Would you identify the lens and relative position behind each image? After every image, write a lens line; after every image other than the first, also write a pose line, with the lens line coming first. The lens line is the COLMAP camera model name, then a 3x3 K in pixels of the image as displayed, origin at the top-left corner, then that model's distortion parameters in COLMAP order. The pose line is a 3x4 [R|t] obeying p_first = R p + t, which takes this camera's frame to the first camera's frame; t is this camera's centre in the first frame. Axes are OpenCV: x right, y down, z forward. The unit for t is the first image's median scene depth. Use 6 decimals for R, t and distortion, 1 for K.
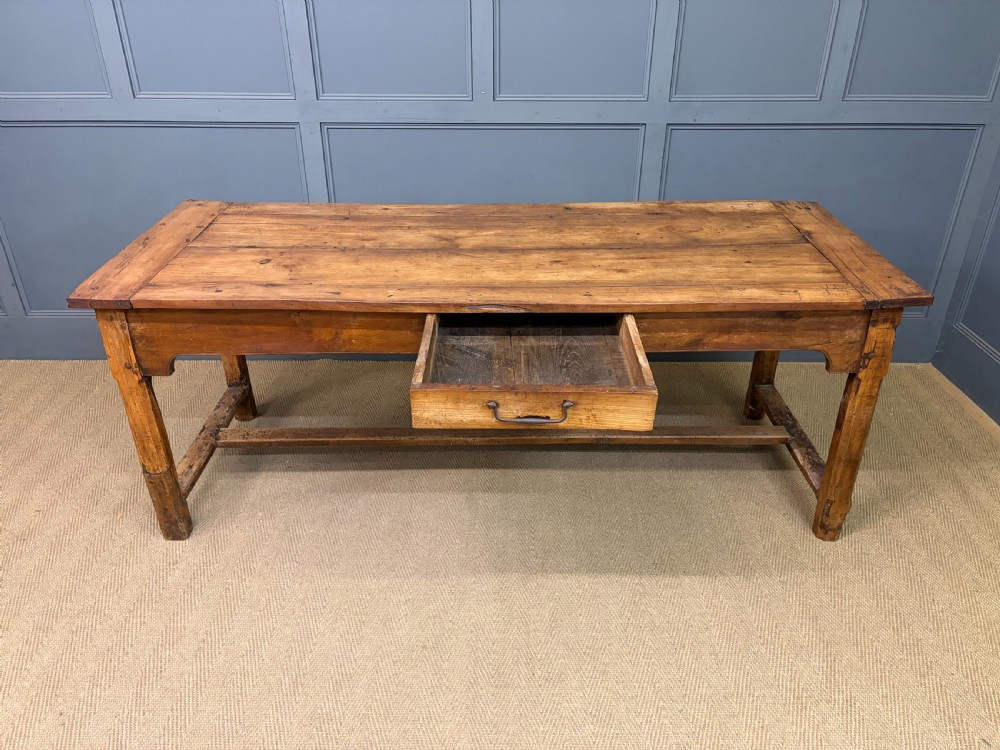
lens RADIAL K [[758.5, 0, 501.3], [0, 758.5, 375.9], [0, 0, 1]] dist [0.071191, -0.094596]
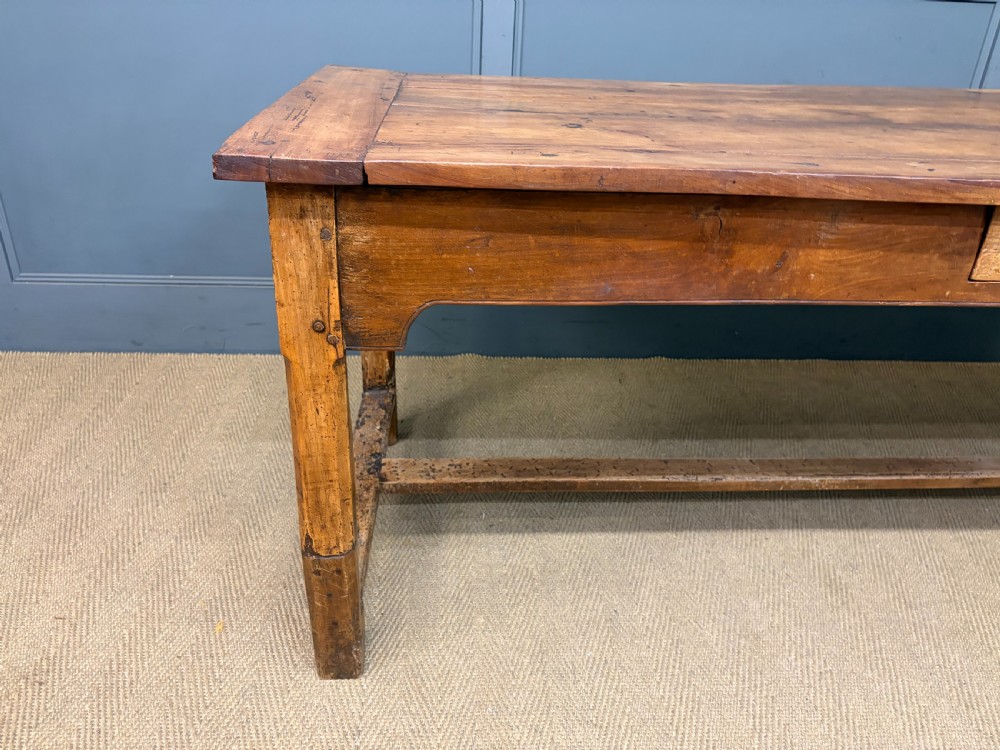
lens RADIAL K [[755.0, 0, 496.6], [0, 755.0, 370.3], [0, 0, 1]] dist [0.080739, -0.107330]
pose [[0.997924, 0.007076, 0.064010, -0.380895], [-0.004617, 0.999248, -0.038487, 0.027521], [-0.064234, 0.038111, 0.997207, 0.507058]]
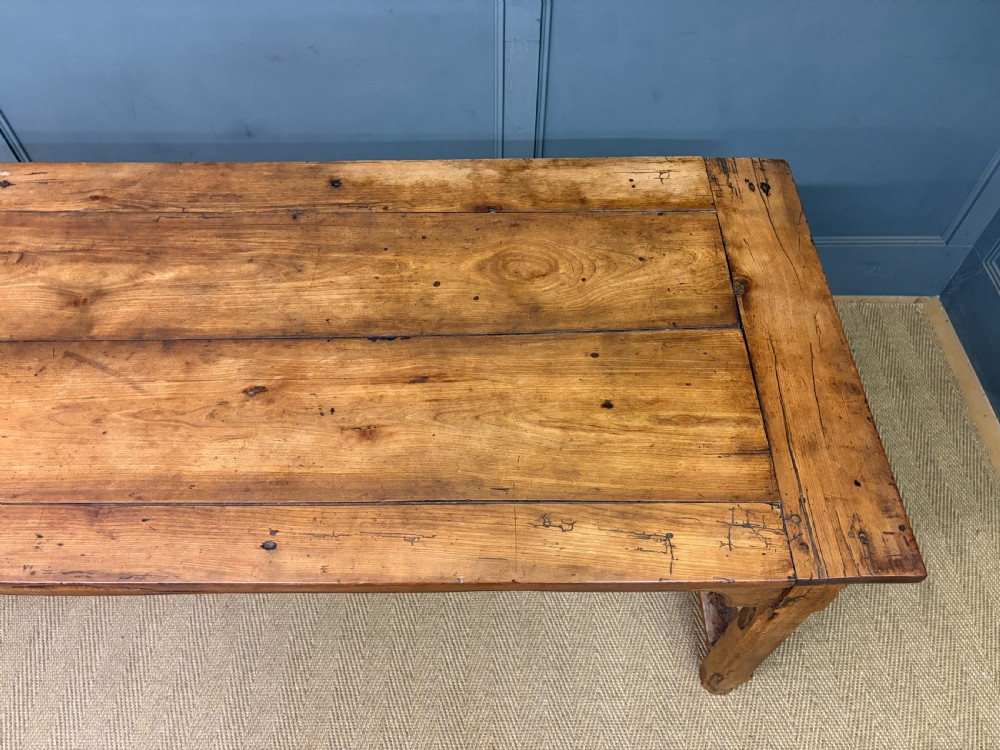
lens RADIAL K [[757.2, 0, 497.6], [0, 757.2, 376.1], [0, 0, 1]] dist [0.070500, -0.094811]
pose [[0.999995, -0.003136, 0.000584, 0.239394], [0.002593, 0.905911, 0.423460, -0.383389], [-0.001857, -0.423456, 0.905915, 0.515661]]
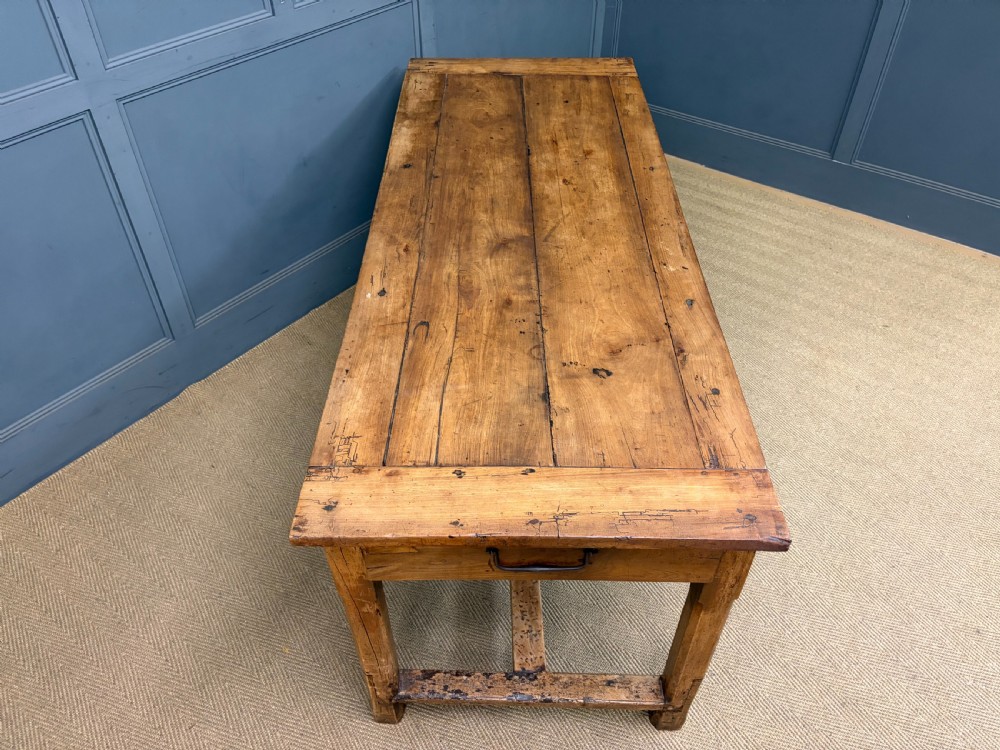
lens RADIAL K [[758.5, 0, 501.3], [0, 758.5, 375.9], [0, 0, 1]] dist [0.071191, -0.094596]
pose [[0.001116, -0.673920, 0.738804, -0.834202], [0.490441, 0.644218, 0.586900, -0.611860], [-0.871474, 0.361684, 0.331237, 0.827646]]
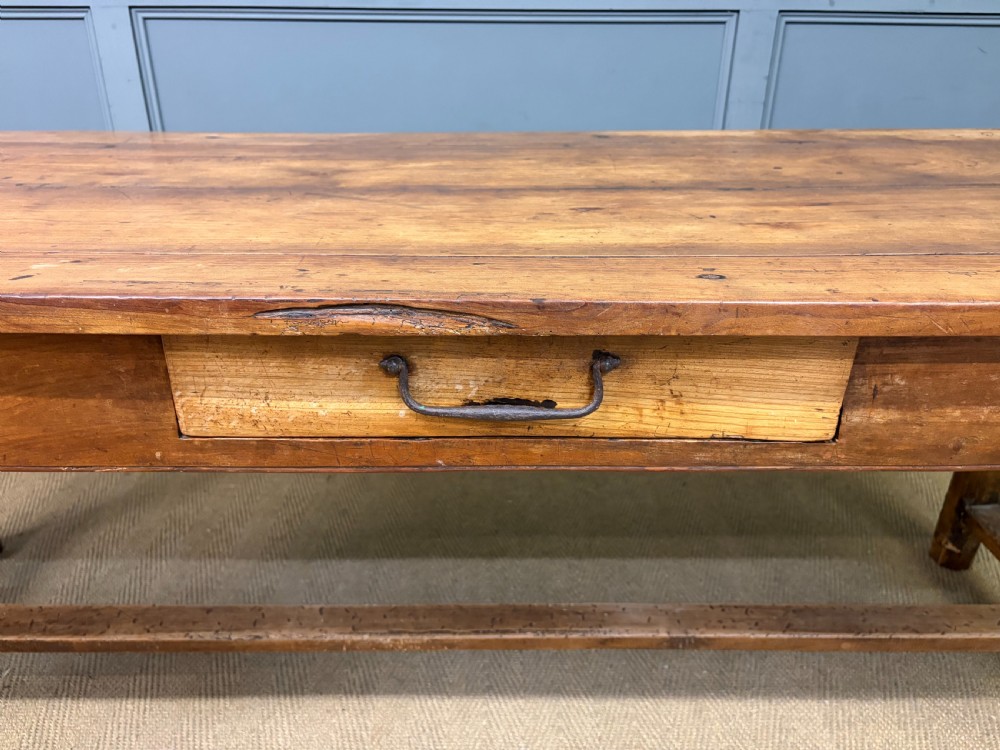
lens RADIAL K [[766.8, 0, 496.9], [0, 766.8, 377.9], [0, 0, 1]] dist [0.007622, -0.004479]
pose [[0.999987, 0.003720, -0.003393, 0.029587], [-0.003977, 0.996846, -0.079267, -0.040288], [0.003088, 0.079279, 0.996848, 0.634894]]
